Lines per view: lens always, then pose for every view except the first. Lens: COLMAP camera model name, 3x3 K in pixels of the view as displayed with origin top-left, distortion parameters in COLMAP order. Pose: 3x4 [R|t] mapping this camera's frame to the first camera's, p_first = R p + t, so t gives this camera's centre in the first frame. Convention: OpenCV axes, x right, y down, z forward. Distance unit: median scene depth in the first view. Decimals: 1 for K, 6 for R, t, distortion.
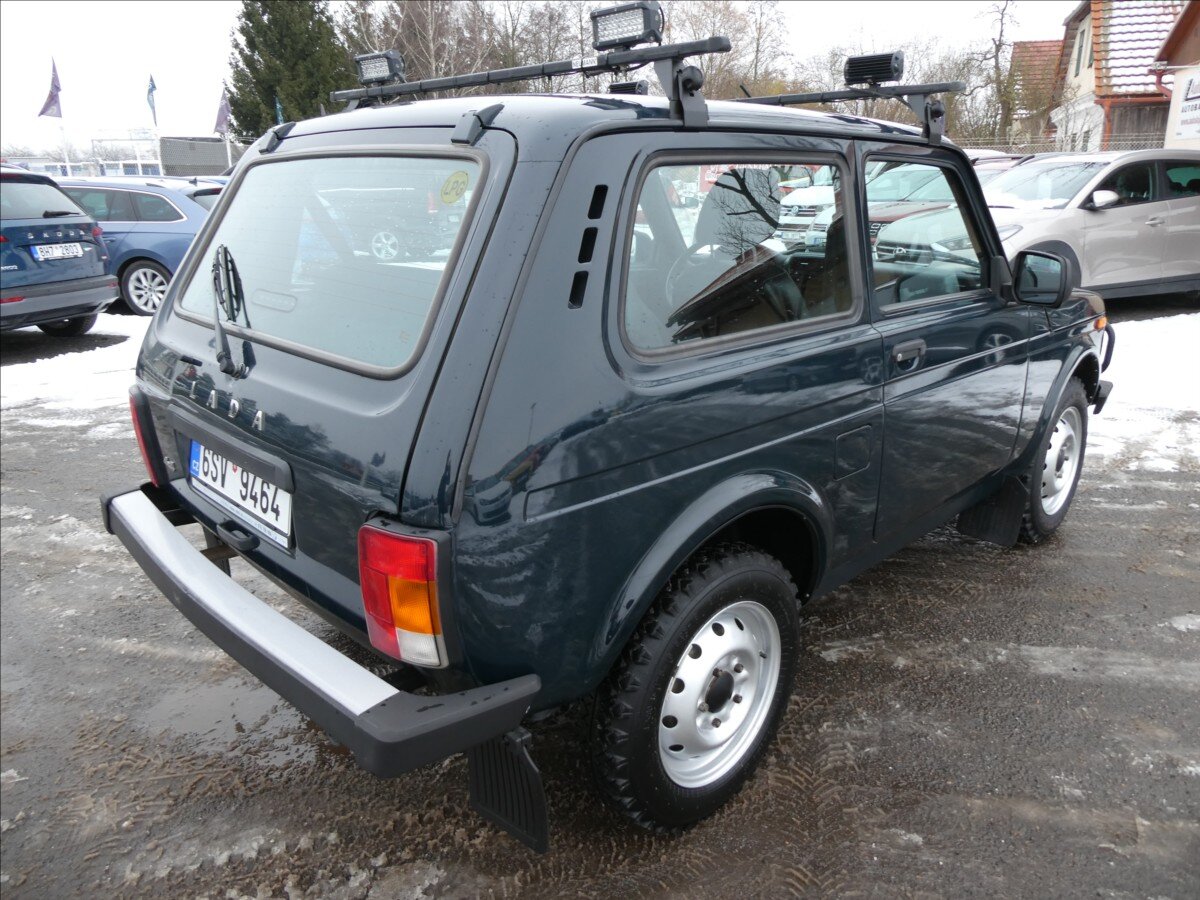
lens RADIAL K [[835.3, 0, 602.3], [0, 835.3, 456.6], [0, 0, 1]] dist [0.004703, -0.001893]
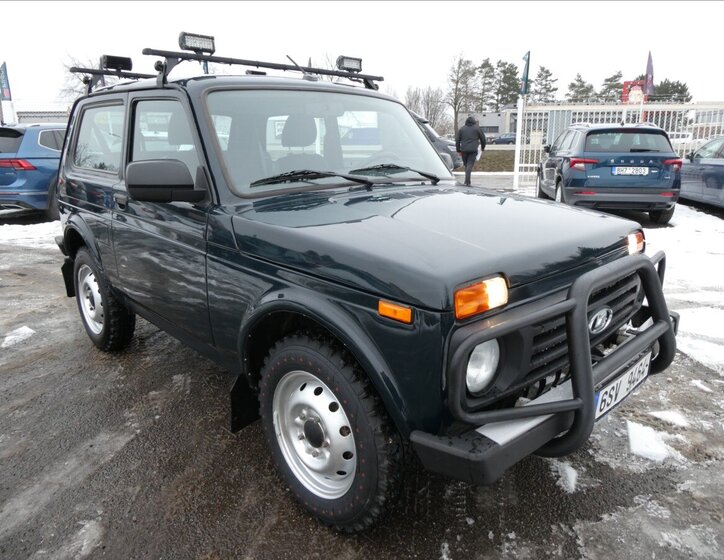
lens RADIAL K [[498.4, 0, 358.9], [0, 498.4, 278.9], [0, 0, 1]] dist [0.041340, -0.046703]
pose [[-0.021178, 0.262528, -0.964692, 0.238577], [-0.307789, 0.916333, 0.256125, -0.063533], [0.951219, 0.302346, 0.061397, 0.219427]]
